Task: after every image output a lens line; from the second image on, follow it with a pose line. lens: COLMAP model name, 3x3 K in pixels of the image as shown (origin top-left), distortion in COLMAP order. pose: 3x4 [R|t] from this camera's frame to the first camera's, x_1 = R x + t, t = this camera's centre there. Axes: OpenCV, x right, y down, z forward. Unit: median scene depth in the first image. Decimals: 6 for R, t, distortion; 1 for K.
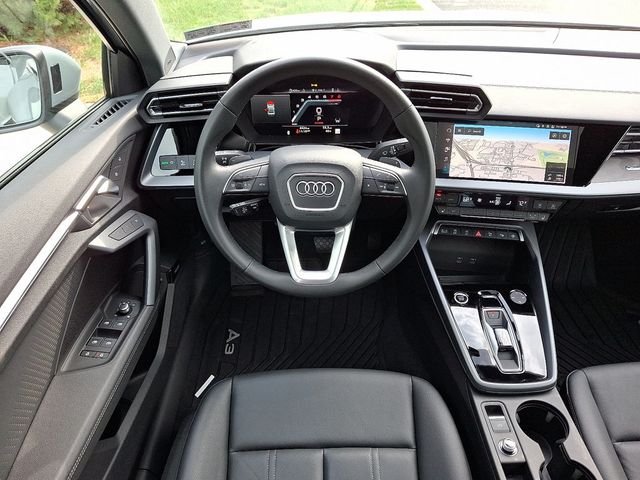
lens RADIAL K [[451.5, 0, 320.0], [0, 451.5, 240.0], [0, 0, 1]] dist [0.097555, -0.167018]
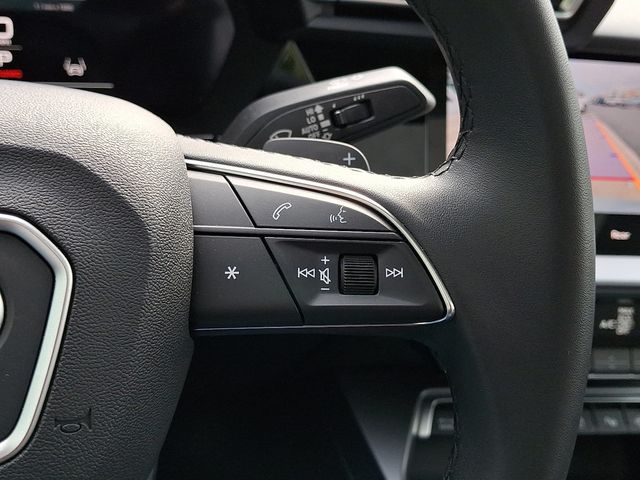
lens RADIAL K [[679.5, 0, 320.0], [0, 679.5, 240.0], [0, 0, 1]] dist [0.075001, -0.012256]
pose [[0.957042, -0.038110, 0.287432, 0.057615], [0.102544, 0.971746, -0.212592, -0.064228], [-0.271209, 0.232934, 0.933910, 0.645786]]
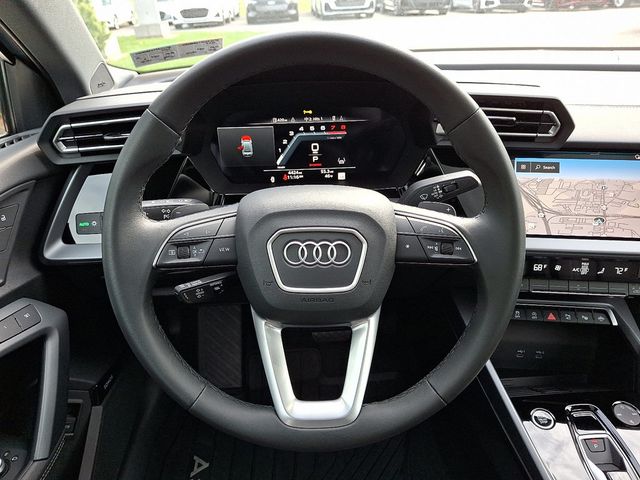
lens RADIAL K [[451.5, 0, 320.0], [0, 451.5, 240.0], [0, 0, 1]] dist [0.097555, -0.167018]
pose [[0.999425, -0.024886, 0.023008, -0.016224], [0.028208, 0.987092, -0.157649, -0.034270], [-0.018788, 0.158207, 0.987227, 0.364572]]
